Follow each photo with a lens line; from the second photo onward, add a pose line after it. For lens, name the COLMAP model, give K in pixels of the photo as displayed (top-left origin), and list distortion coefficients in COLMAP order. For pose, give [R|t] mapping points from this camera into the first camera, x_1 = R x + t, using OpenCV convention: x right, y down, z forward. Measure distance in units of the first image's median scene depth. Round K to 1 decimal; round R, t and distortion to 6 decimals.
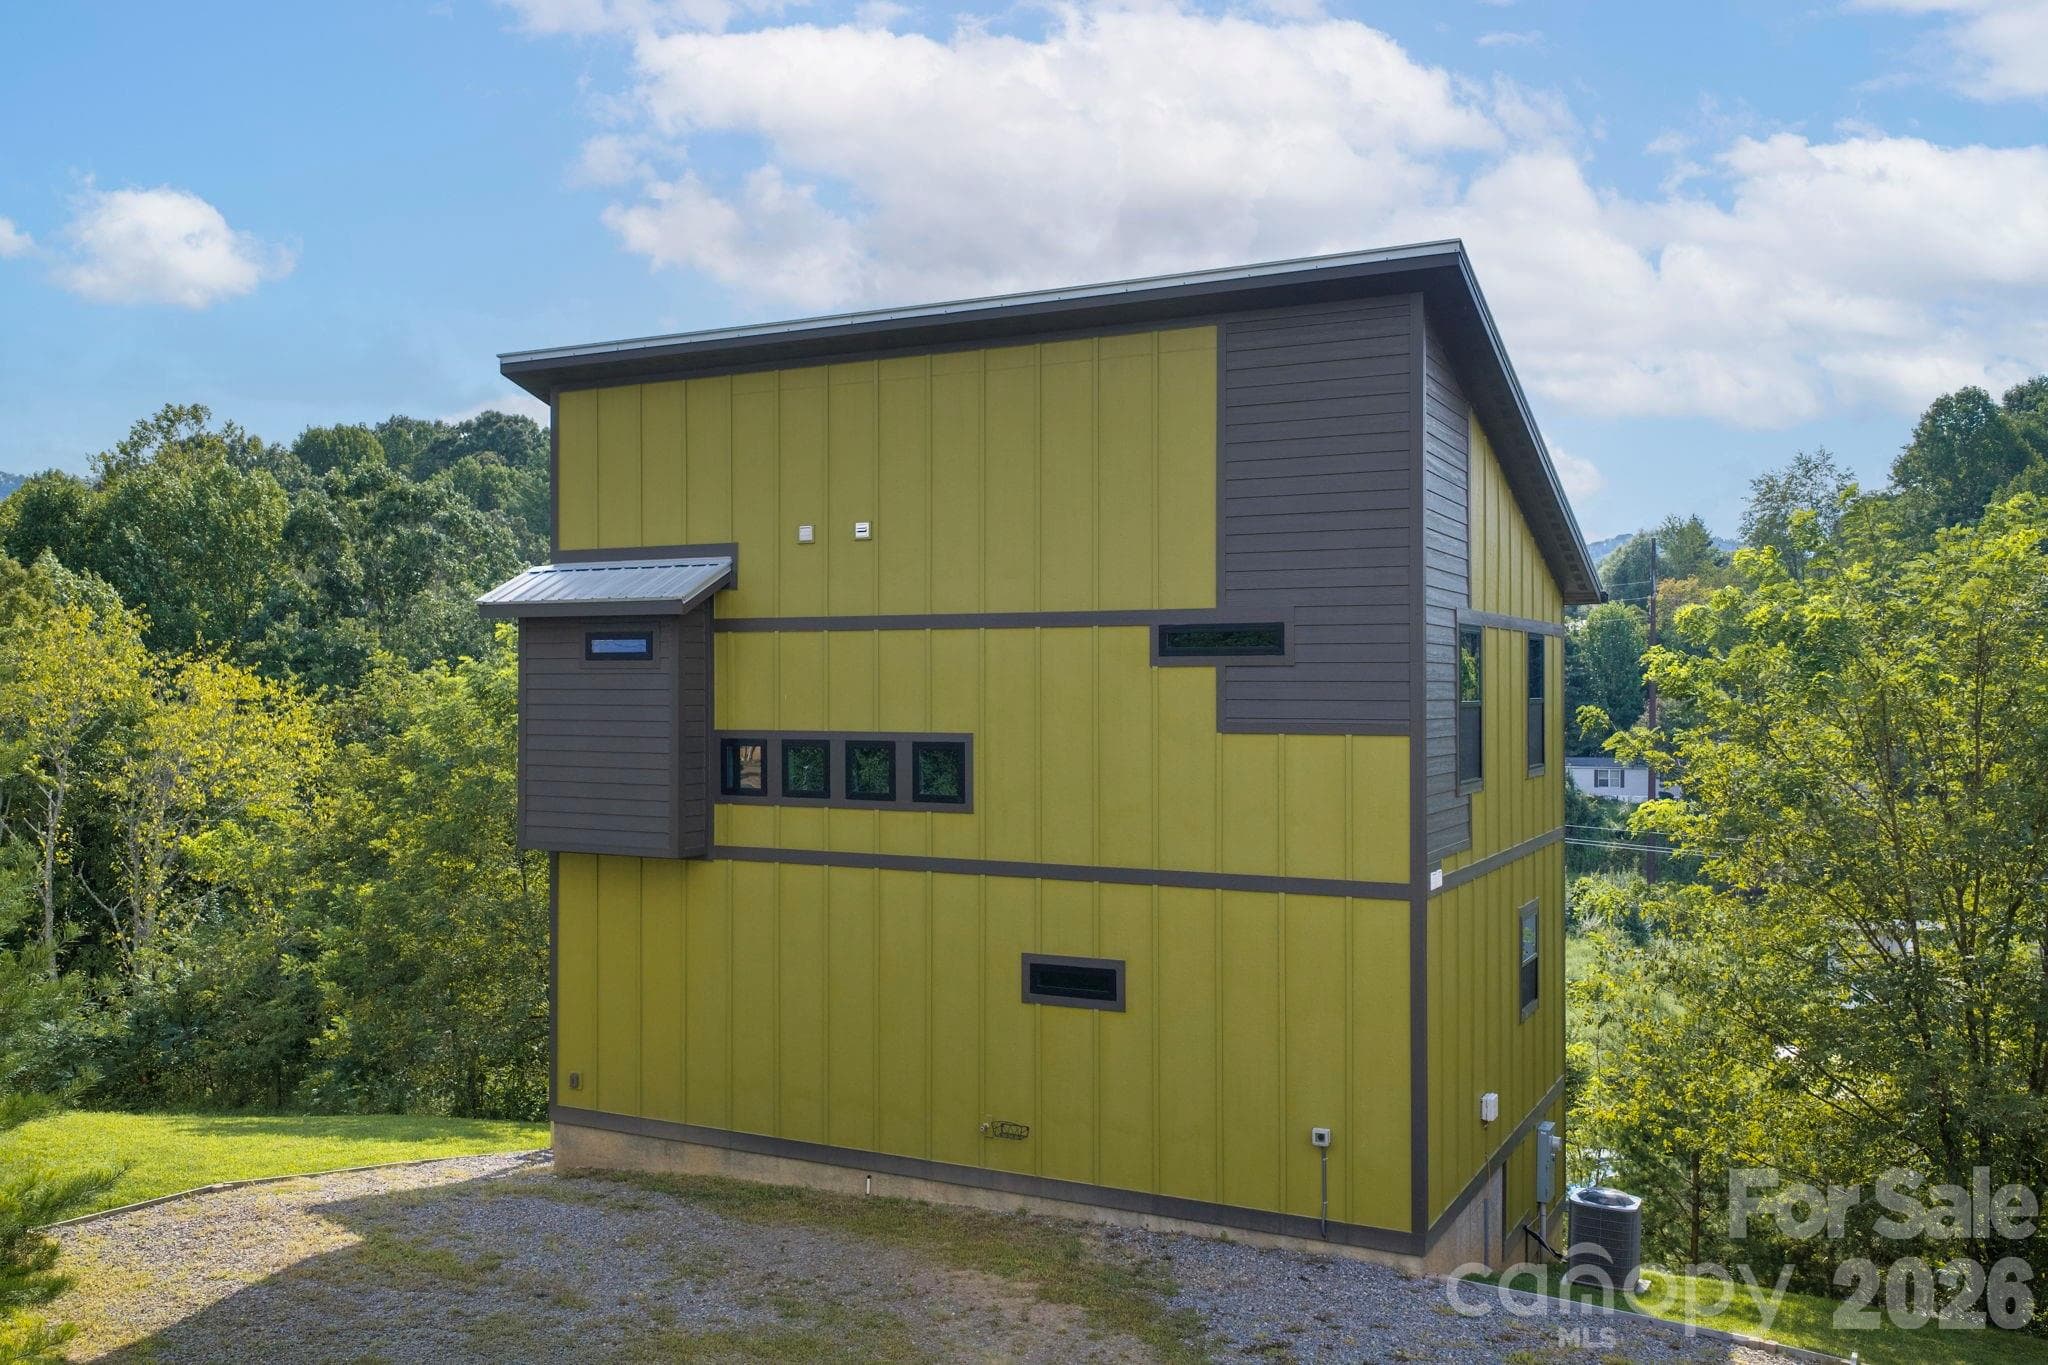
lens RADIAL K [[1688.4, 0, 1024.0], [0, 1688.4, 682.5], [0, 0, 1]] dist [0.043254, -0.076569]
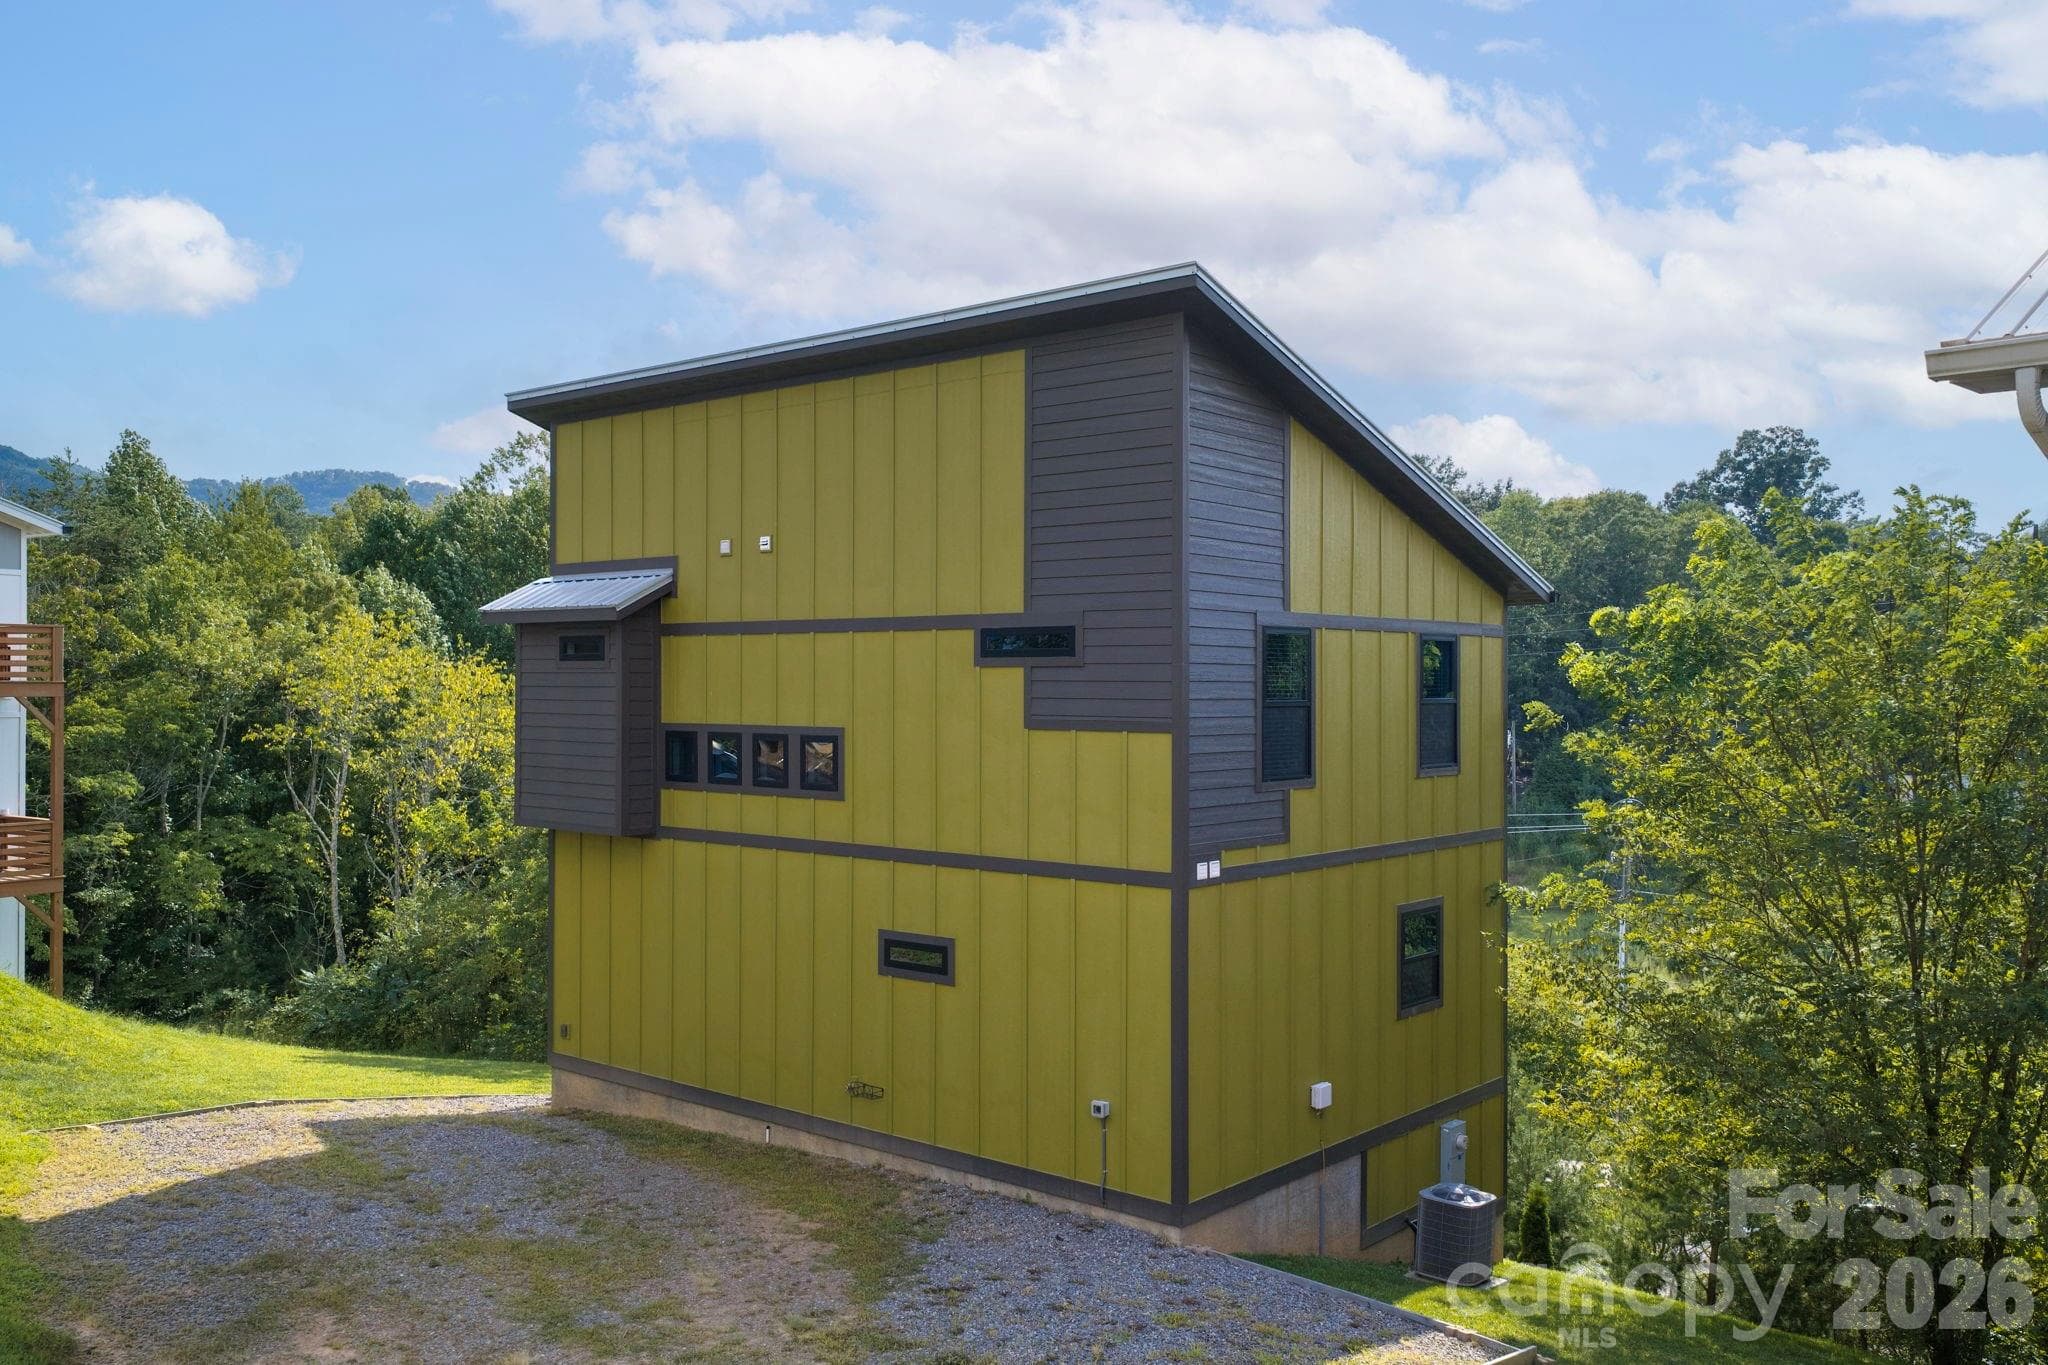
lens RADIAL K [[1688.4, 0, 1024.0], [0, 1688.4, 682.5], [0, 0, 1]] dist [0.043254, -0.076569]
pose [[0.973924, 0.003161, -0.226852, 0.333297], [-0.003034, 0.999995, 0.000908, -0.000574], [0.226854, -0.000195, 0.973929, -0.041715]]
